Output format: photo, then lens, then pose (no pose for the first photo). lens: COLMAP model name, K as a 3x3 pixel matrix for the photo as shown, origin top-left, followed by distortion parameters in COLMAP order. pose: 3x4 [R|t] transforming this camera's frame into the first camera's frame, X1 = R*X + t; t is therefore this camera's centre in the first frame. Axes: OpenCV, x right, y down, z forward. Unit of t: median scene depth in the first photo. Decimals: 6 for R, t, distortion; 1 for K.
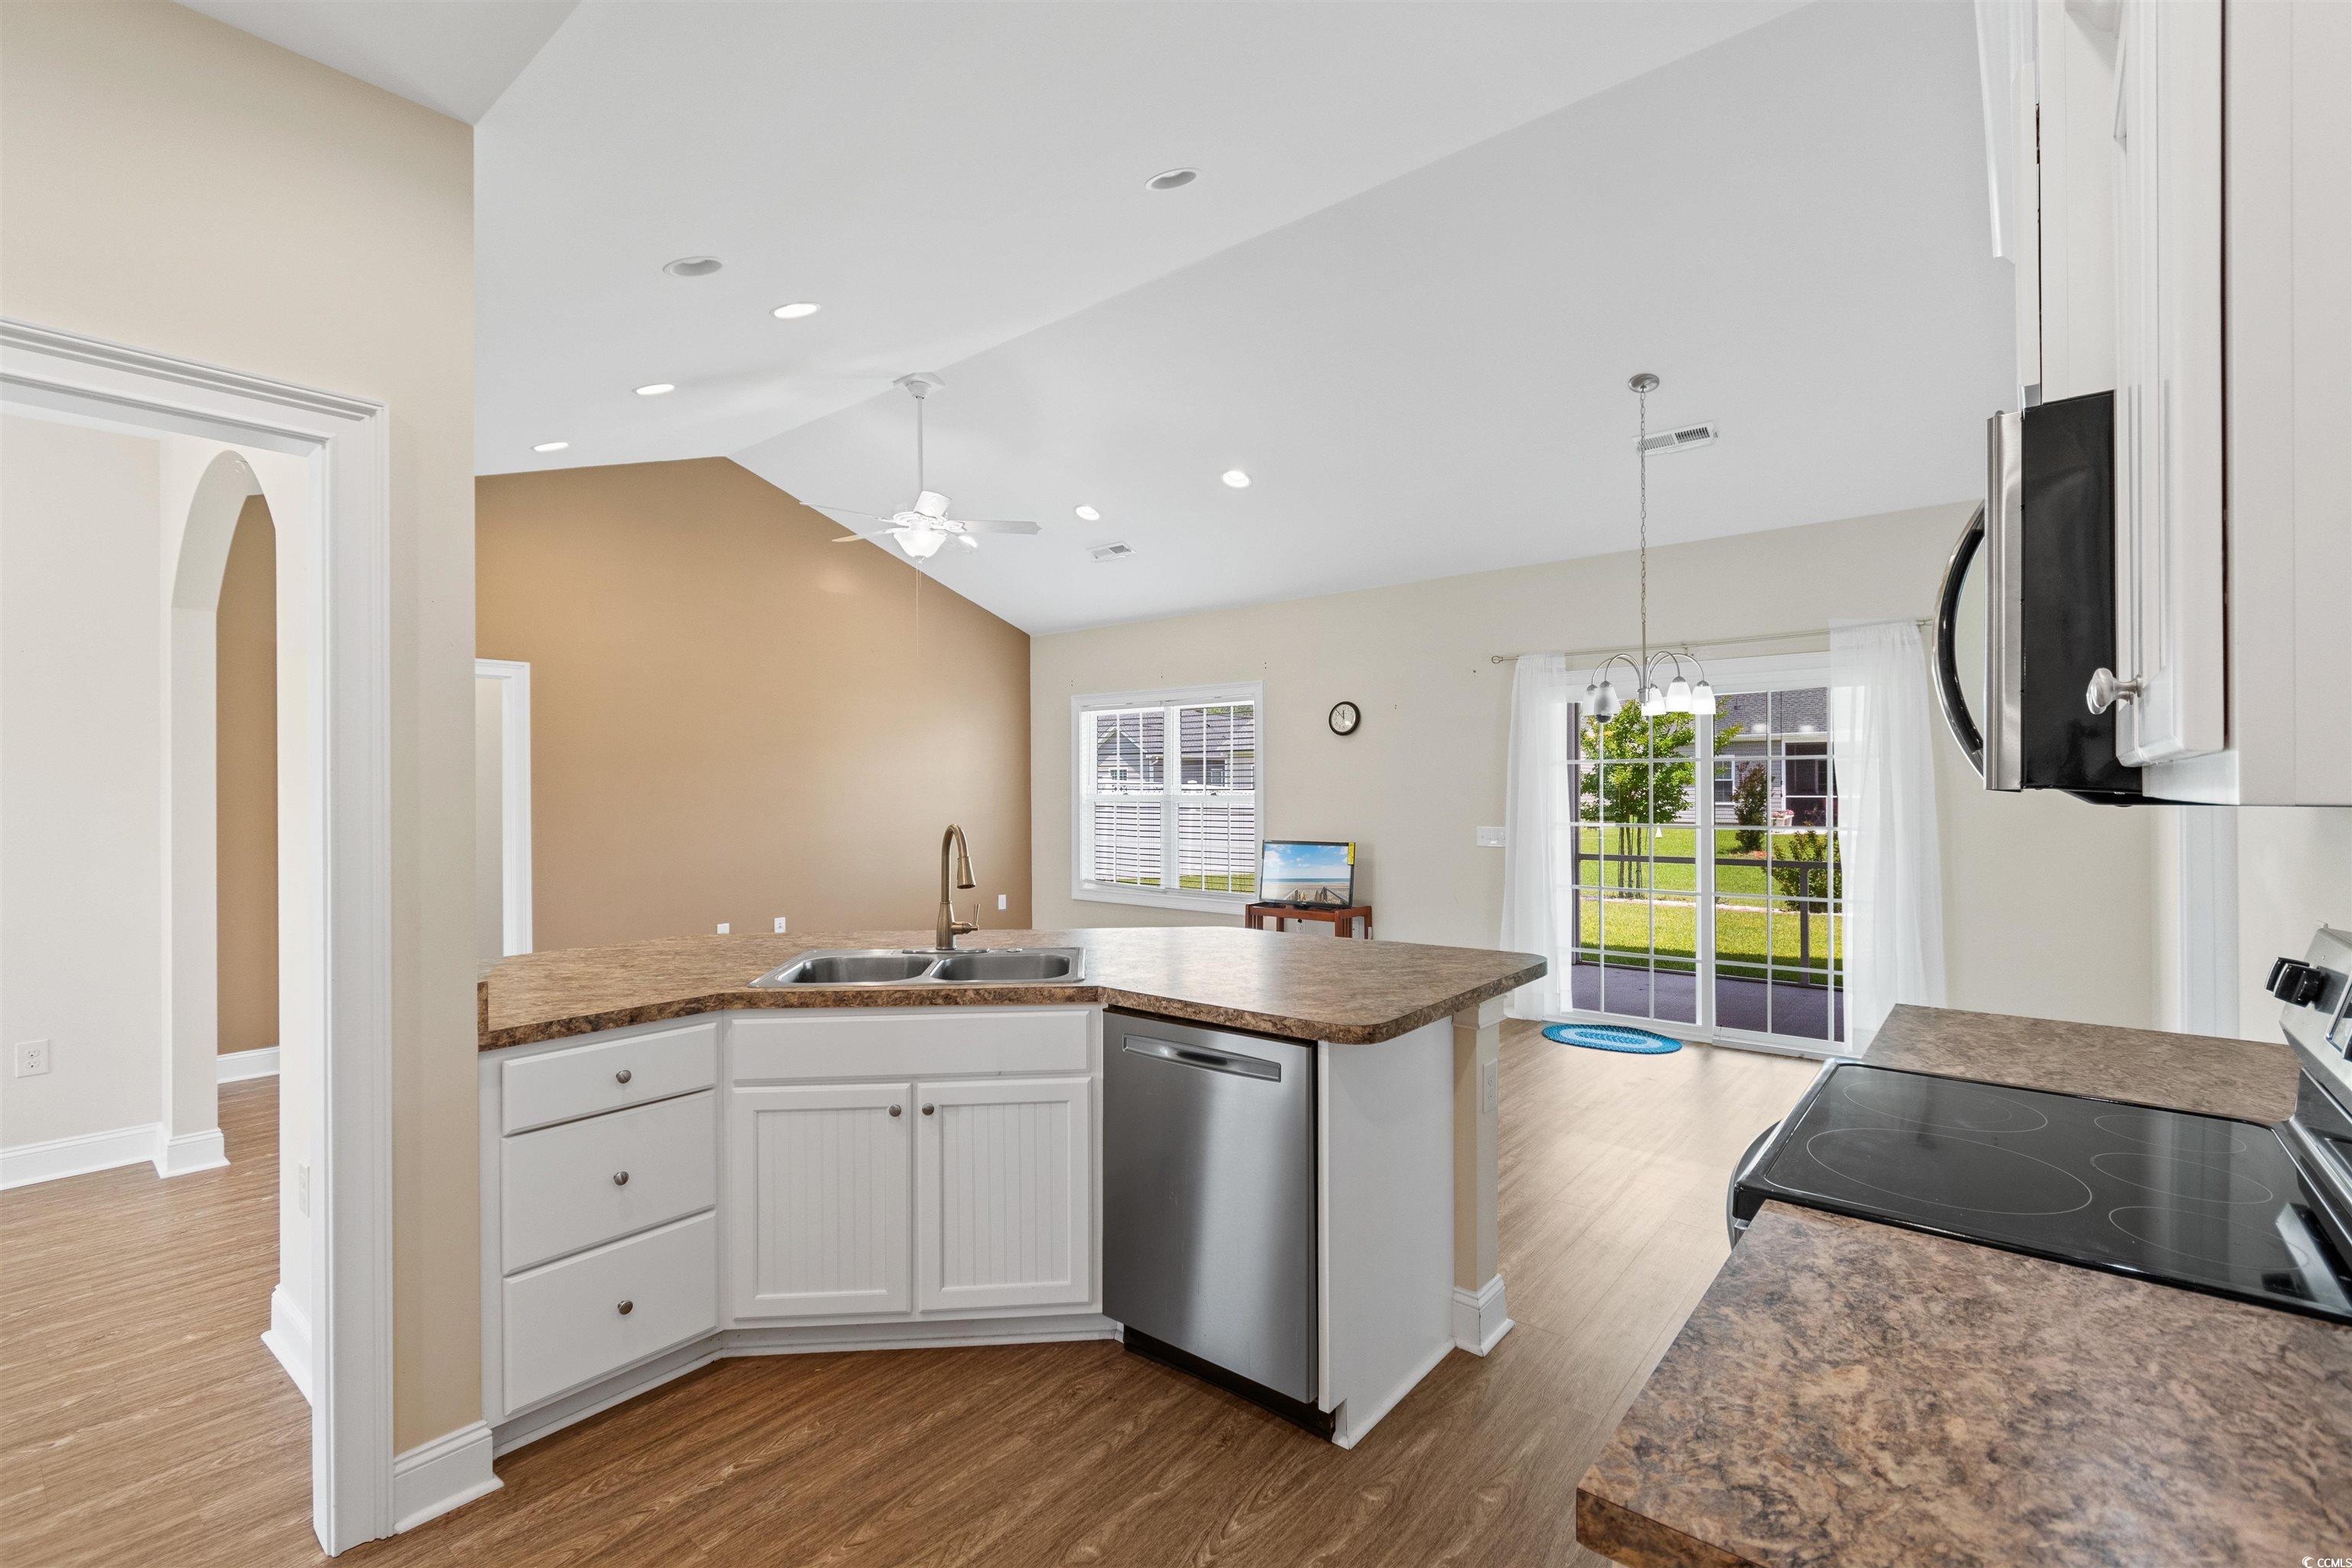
lens RADIAL K [[1037.2, 0, 1180.8], [0, 1037.2, 788.2], [0, 0, 1]] dist [0.007038, -0.003937]
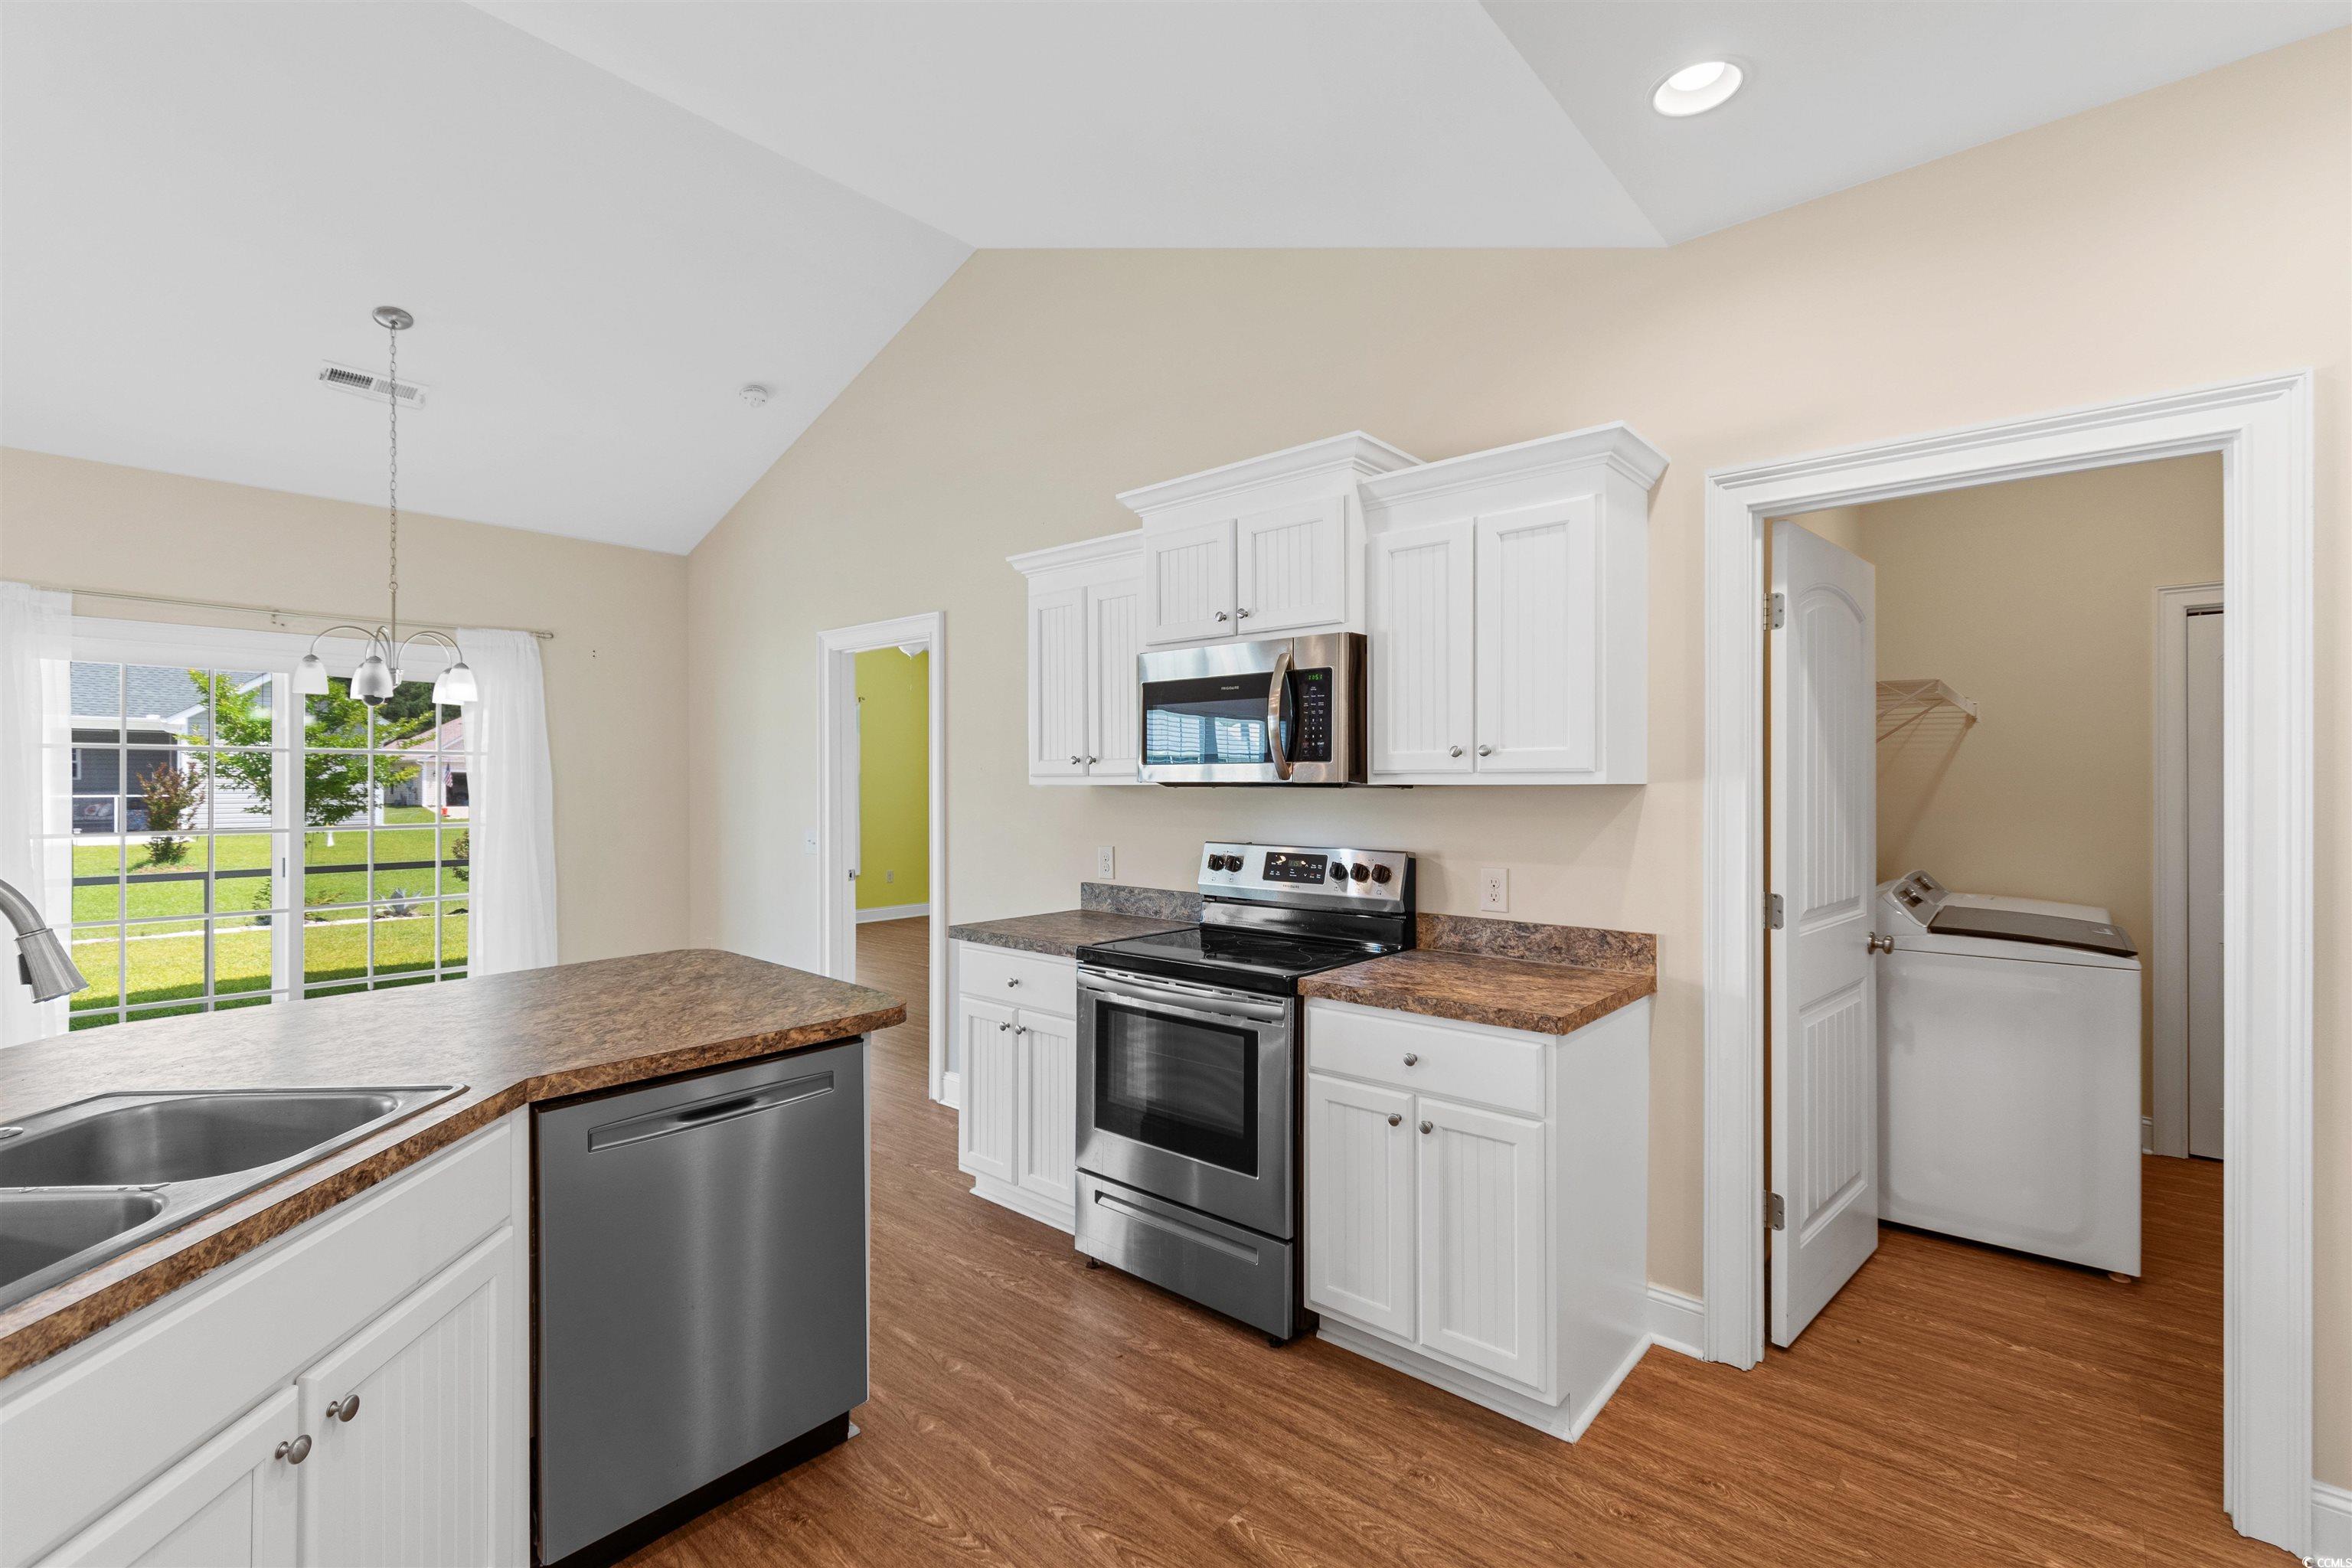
lens RADIAL K [[1037.2, 0, 1180.8], [0, 1037.2, 788.2], [0, 0, 1]] dist [0.007038, -0.003937]
pose [[0.022355, -0.000174, 0.999750, -0.983009], [0.001190, 0.999999, 0.000147, 0.010390], [-0.999749, 0.001187, 0.022355, 0.772880]]
